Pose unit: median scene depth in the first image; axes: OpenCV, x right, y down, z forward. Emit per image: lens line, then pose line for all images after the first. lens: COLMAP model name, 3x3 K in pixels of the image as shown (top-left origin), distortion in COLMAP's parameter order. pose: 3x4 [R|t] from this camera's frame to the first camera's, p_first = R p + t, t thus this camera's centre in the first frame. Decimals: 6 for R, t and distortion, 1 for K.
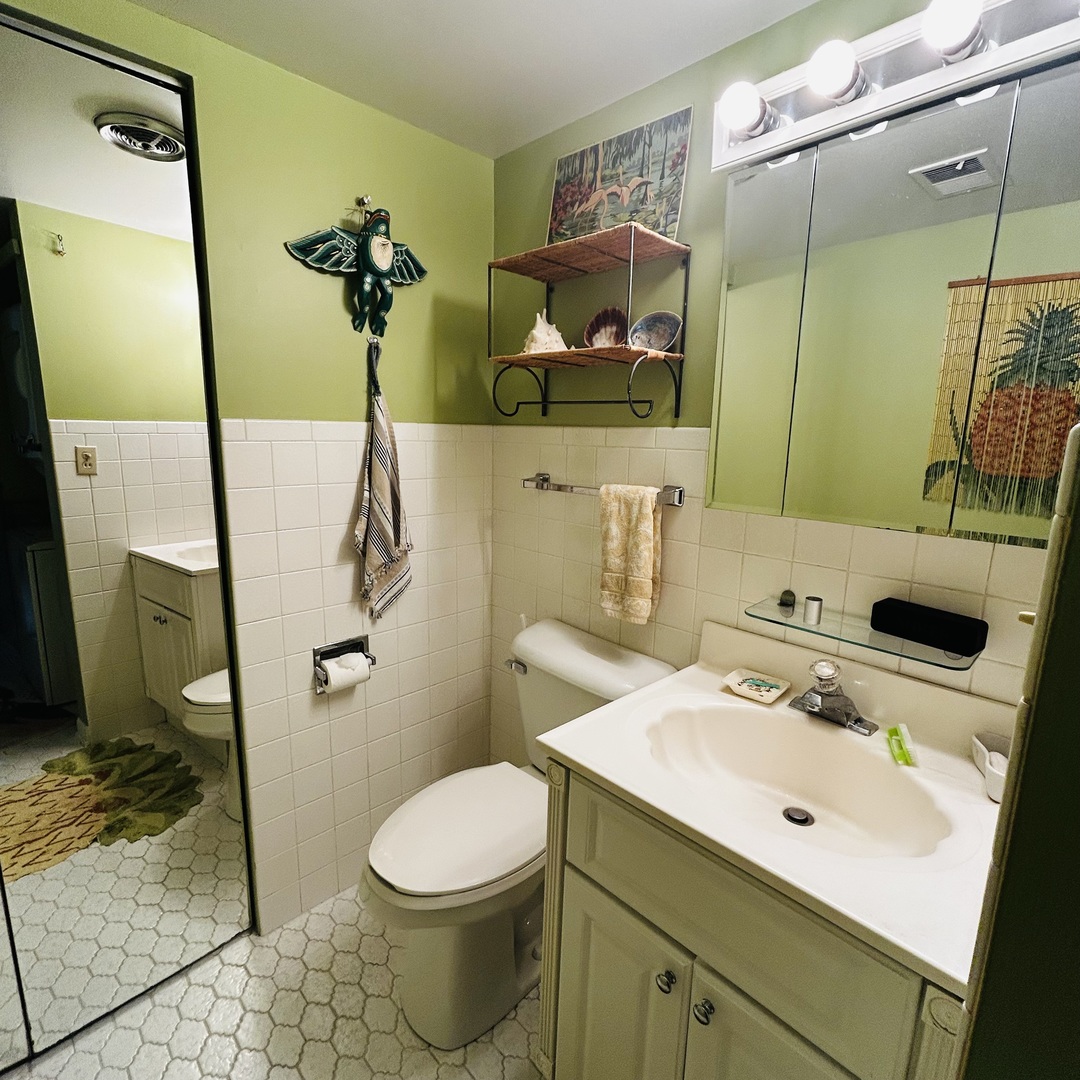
lens RADIAL K [[576.4, 0, 539.0], [0, 576.4, 542.9], [0, 0, 1]] dist [-0.001892, -0.000810]
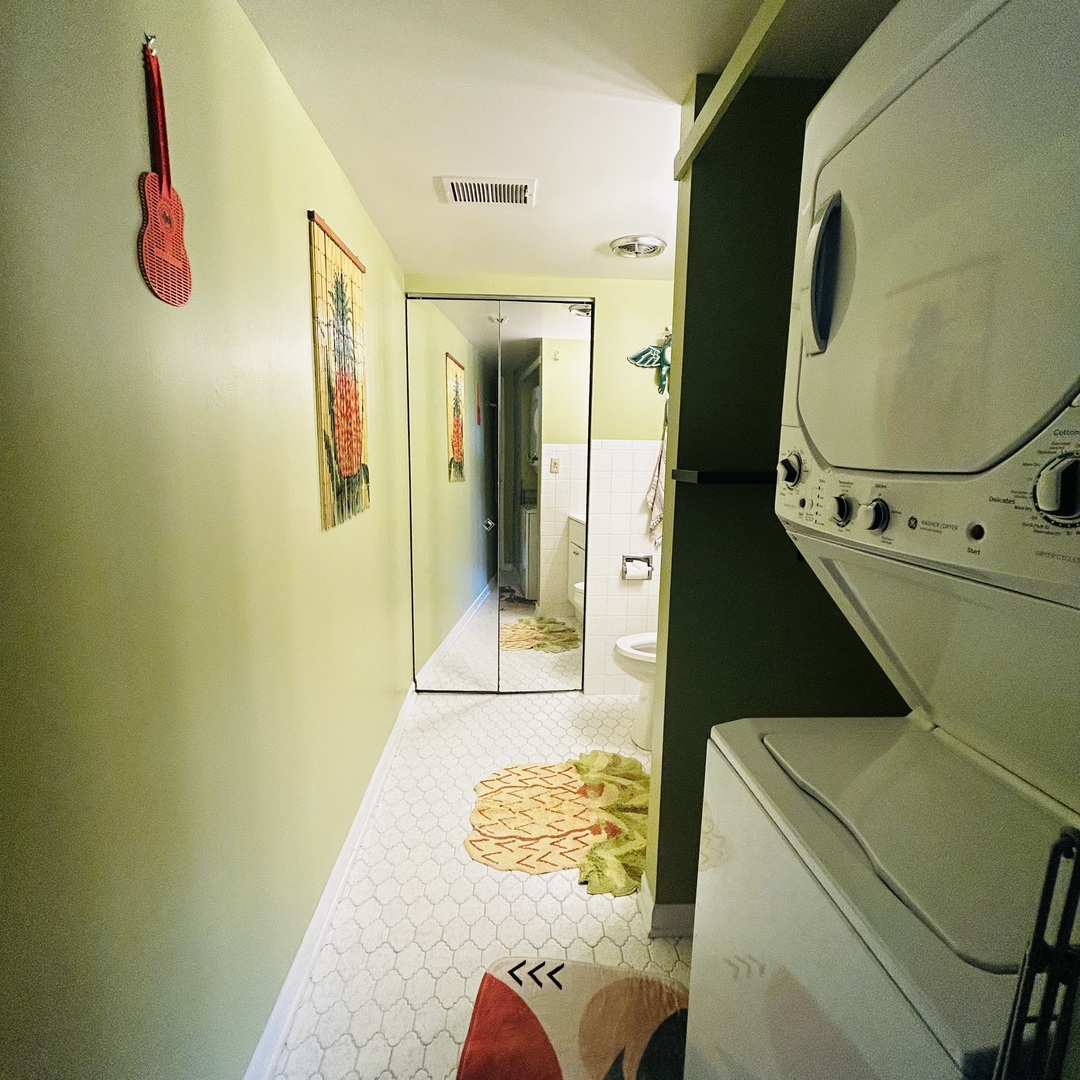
lens RADIAL K [[576.4, 0, 537.6], [0, 576.4, 544.6], [0, 0, 1]] dist [-0.001892, -0.000810]
pose [[0.743307, 0.095917, -0.662038, 0.630222], [-0.118409, 0.992905, 0.010909, 0.144462], [0.658387, 0.070283, 0.749391, -0.610942]]
